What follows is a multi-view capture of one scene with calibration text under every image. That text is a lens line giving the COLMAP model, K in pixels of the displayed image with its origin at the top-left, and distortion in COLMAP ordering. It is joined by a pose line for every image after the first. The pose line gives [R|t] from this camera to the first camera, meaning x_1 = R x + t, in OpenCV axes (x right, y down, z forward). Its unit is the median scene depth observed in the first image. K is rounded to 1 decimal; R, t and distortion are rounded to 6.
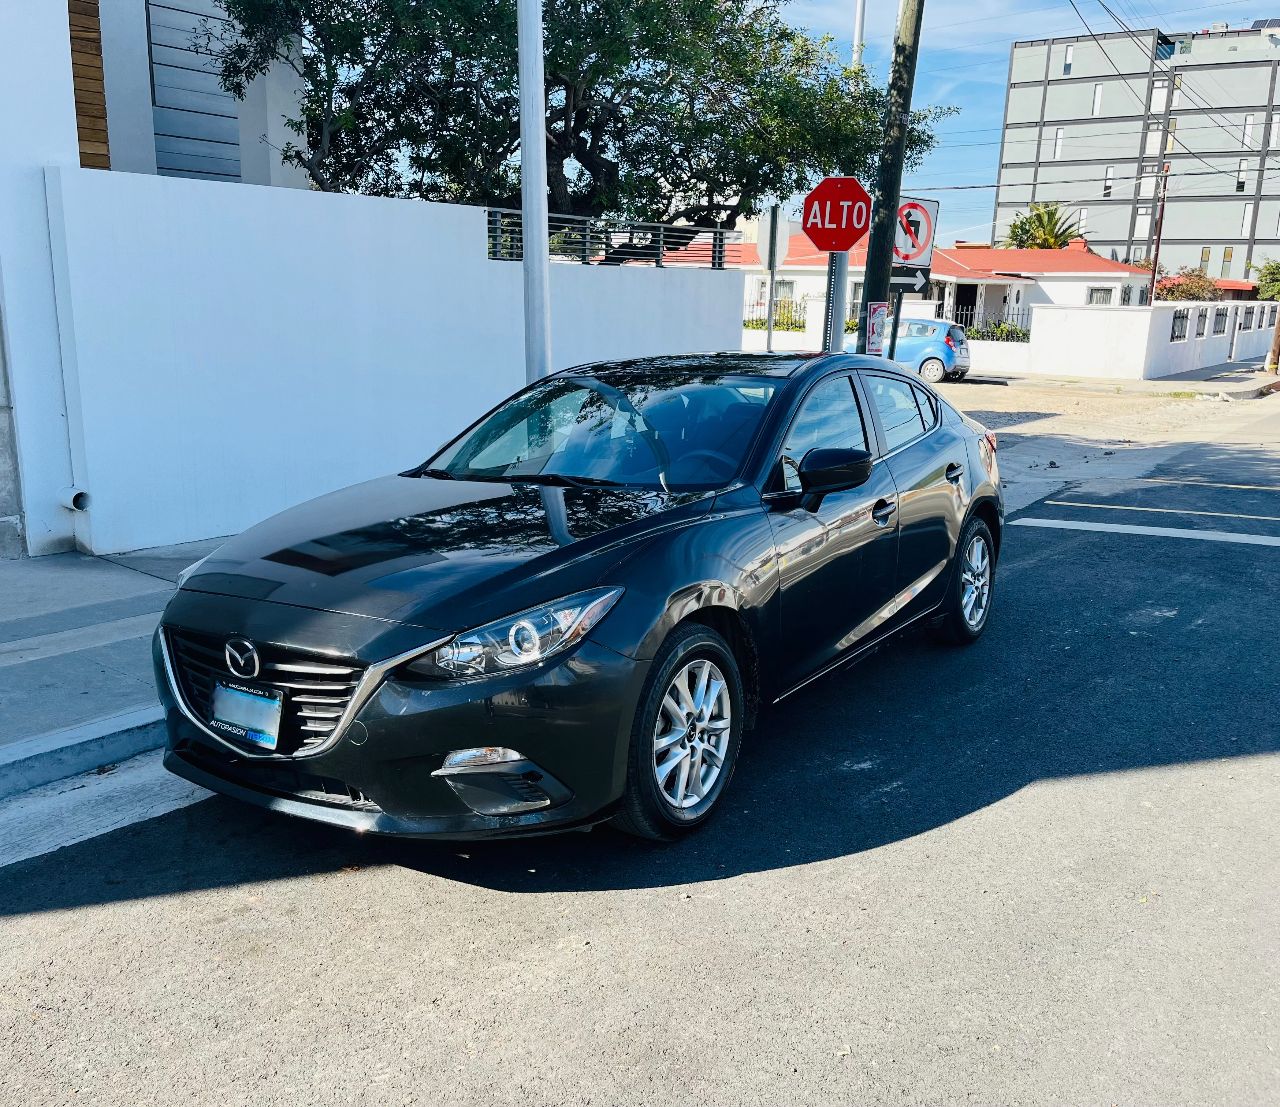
lens RADIAL K [[1134.7, 0, 638.7], [0, 1134.7, 547.0], [0, 0, 1]] dist [0.054513, -0.042252]
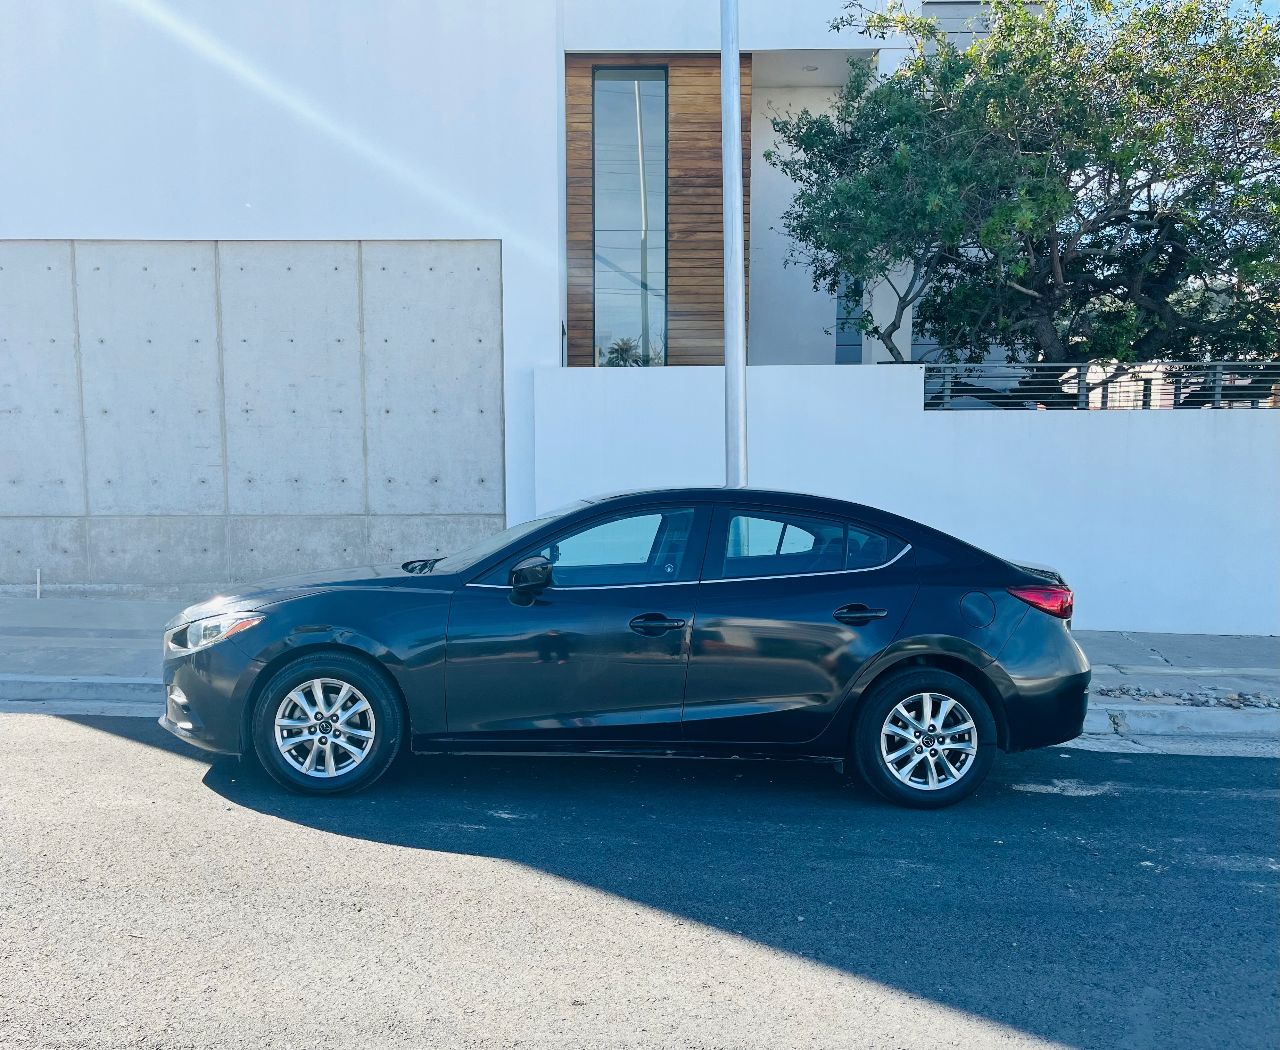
lens RADIAL K [[1121.2, 0, 639.0], [0, 1121.2, 531.6], [0, 0, 1]] dist [0.048168, -0.011823]
pose [[0.574233, 0.054918, -0.816848, 0.819076], [-0.170227, 0.983951, -0.053515, -0.044646], [0.800799, 0.169780, 0.574366, 0.242778]]
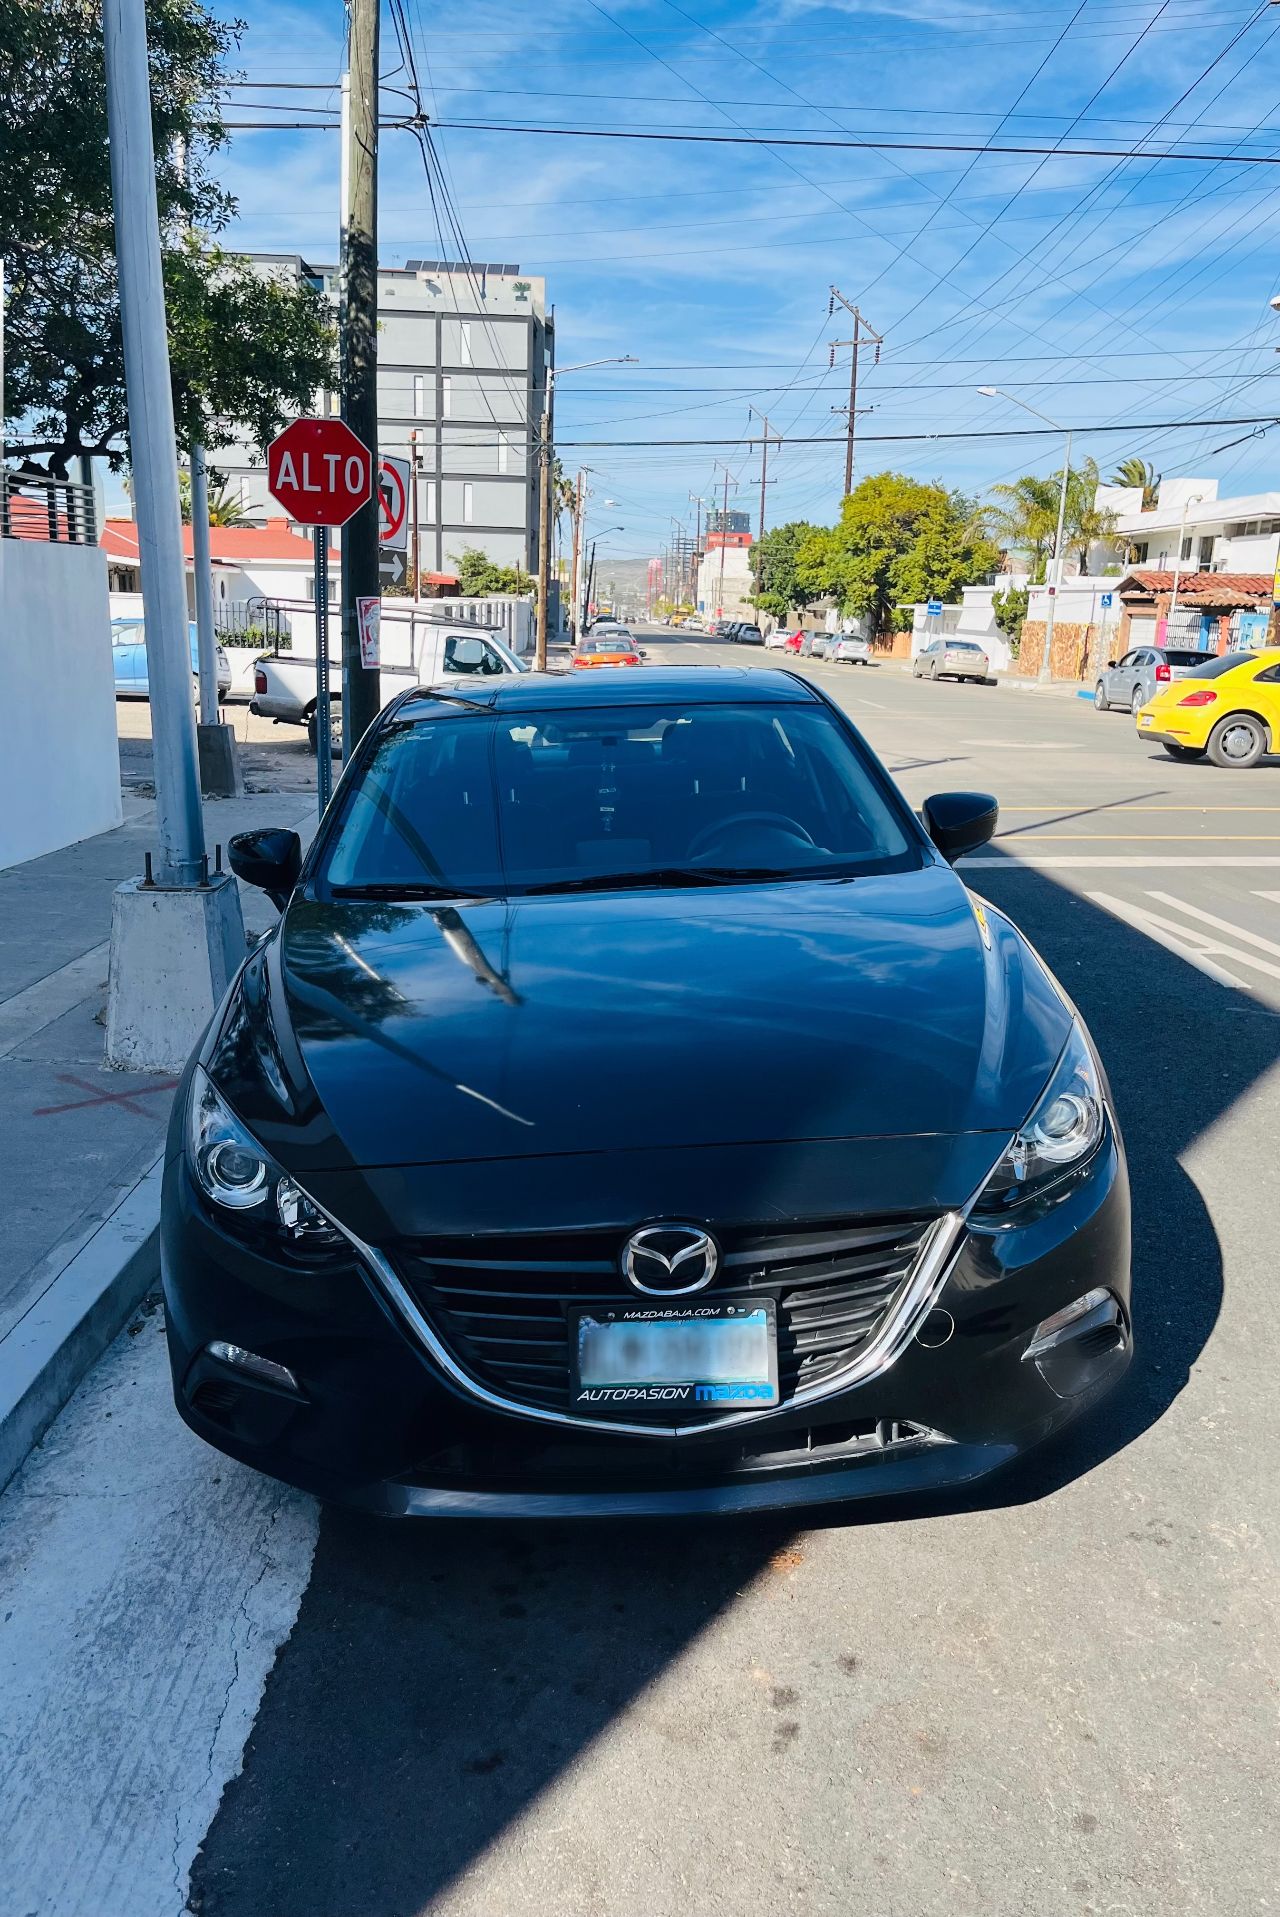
lens RADIAL K [[1465.6, 0, 643.1], [0, 1465.6, 969.4], [0, 0, 1]] dist [0.036649, 0.001767]
pose [[0.795451, -0.149443, 0.587302, -0.369486], [0.127534, 0.988695, 0.078845, -0.048112], [-0.592446, 0.012184, 0.805518, 0.216893]]
